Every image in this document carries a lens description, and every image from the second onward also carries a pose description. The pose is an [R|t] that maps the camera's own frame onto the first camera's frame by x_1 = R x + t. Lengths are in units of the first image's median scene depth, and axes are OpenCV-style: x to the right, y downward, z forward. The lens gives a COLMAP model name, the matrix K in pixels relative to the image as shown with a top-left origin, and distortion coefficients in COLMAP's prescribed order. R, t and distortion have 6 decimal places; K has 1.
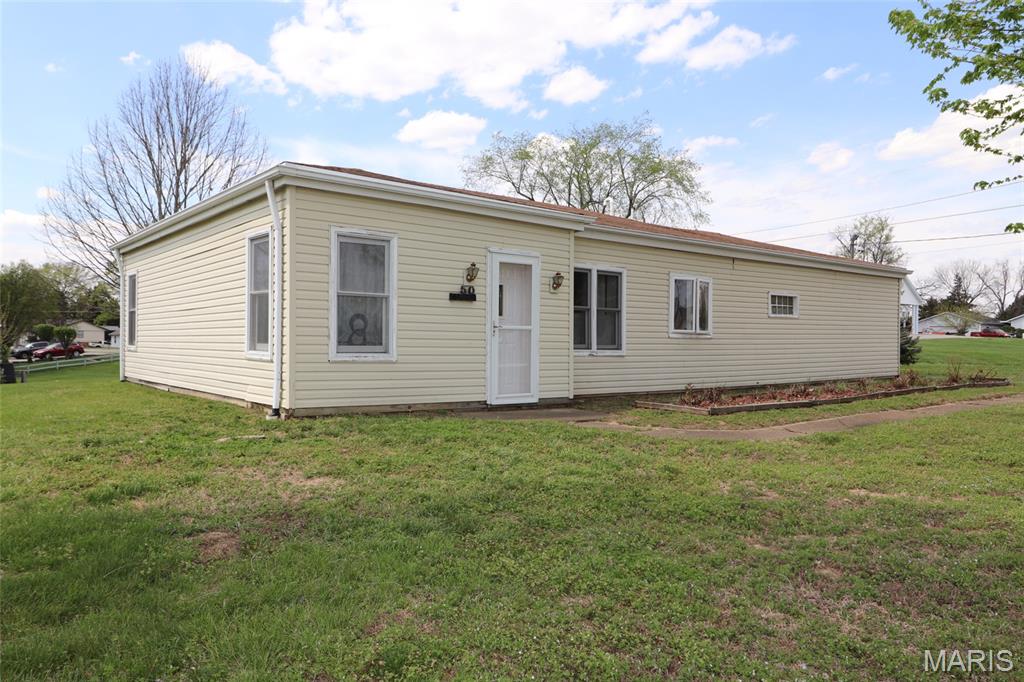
lens RADIAL K [[735.2, 0, 509.7], [0, 735.2, 340.1], [0, 0, 1]] dist [-0.007505, -0.001741]
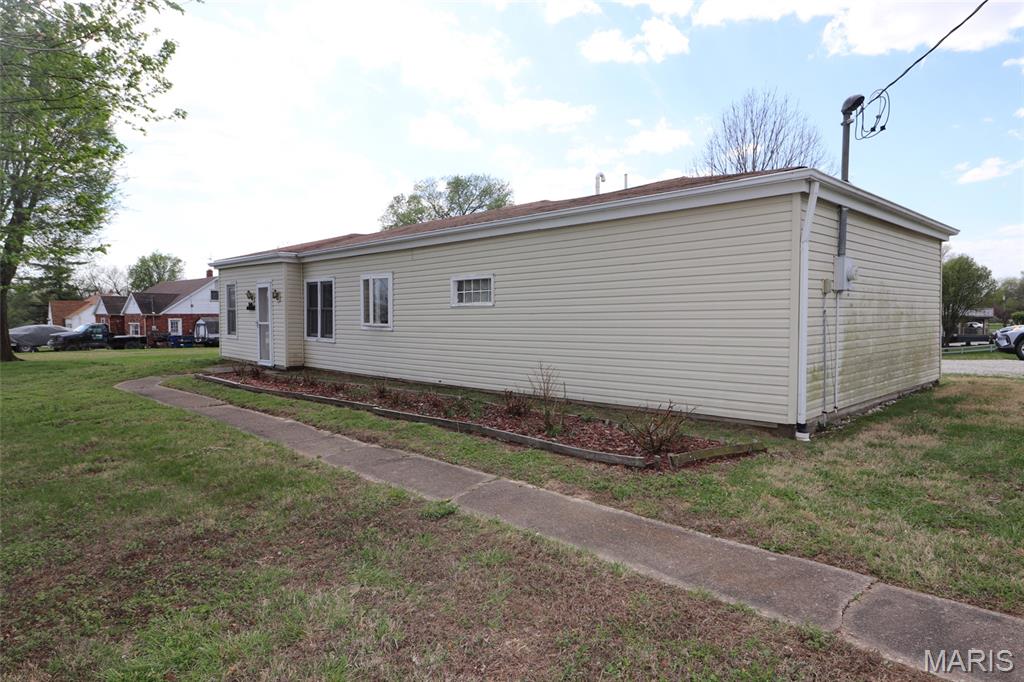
lens RADIAL K [[618.0, 0, 508.1], [0, 618.0, 336.3], [0, 0, 1]] dist [-0.002208, -0.000667]
pose [[0.102582, 0.021506, -0.994492, 1.394932], [-0.002055, 0.999769, 0.021409, -0.016226], [0.994722, -0.000153, 0.102602, 1.283534]]
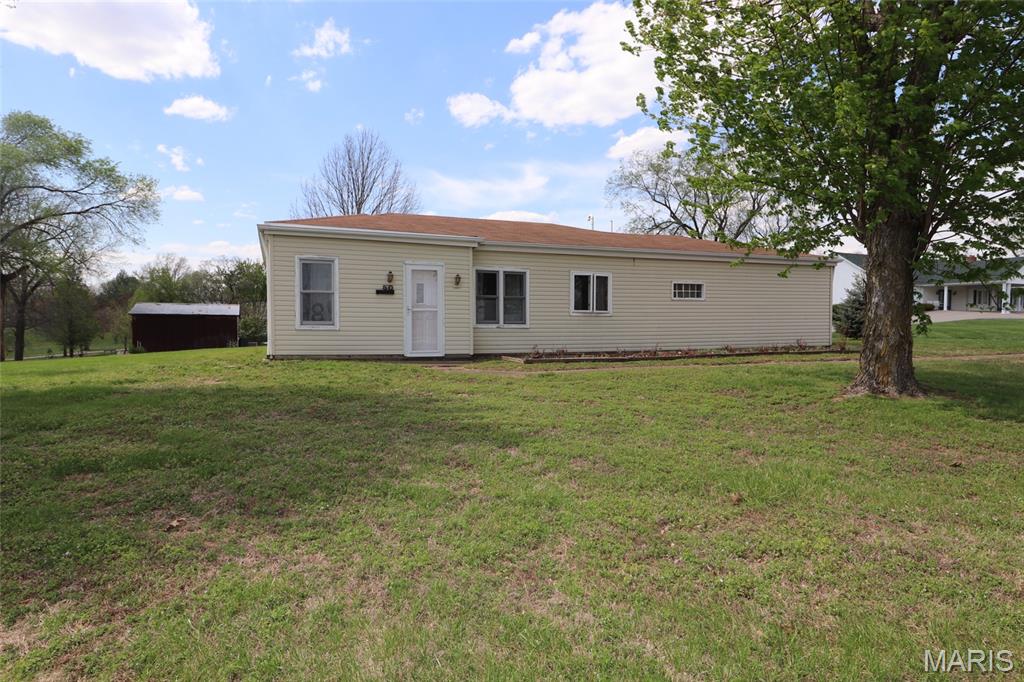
lens RADIAL K [[618.0, 0, 515.6], [0, 618.0, 341.9], [0, 0, 1]] dist [-0.002208, -0.000667]
pose [[0.952549, -0.002179, -0.304376, 0.547921], [0.008942, 0.999743, 0.020827, 0.024298], [0.304253, -0.022561, 0.952324, -0.213761]]
